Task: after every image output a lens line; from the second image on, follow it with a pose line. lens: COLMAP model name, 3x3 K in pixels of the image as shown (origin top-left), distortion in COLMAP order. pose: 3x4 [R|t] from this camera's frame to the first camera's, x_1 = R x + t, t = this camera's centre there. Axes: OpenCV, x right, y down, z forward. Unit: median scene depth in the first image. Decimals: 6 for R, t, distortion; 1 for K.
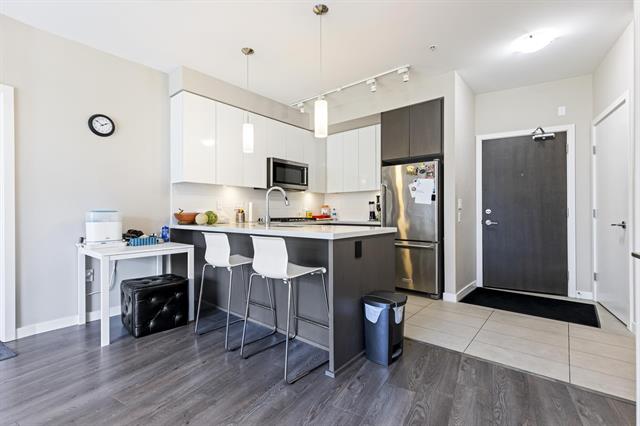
lens RADIAL K [[294.3, 0, 321.1], [0, 294.3, 210.2], [0, 0, 1]] dist [0.003980, -0.000785]
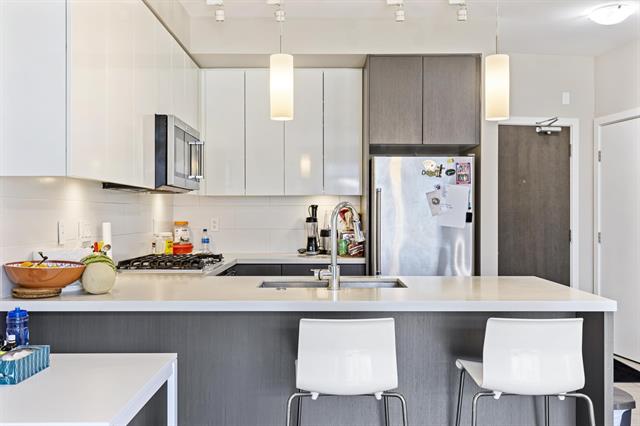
lens RADIAL K [[609.2, 0, 320.0], [0, 609.2, 213.0], [0, 0, 1]] dist [0.006602, -0.002535]
pose [[0.765753, 0.003072, 0.643128, -0.645573], [-0.007396, 0.999965, 0.004030, -0.053006], [-0.643093, -0.007842, 0.765748, 0.231572]]
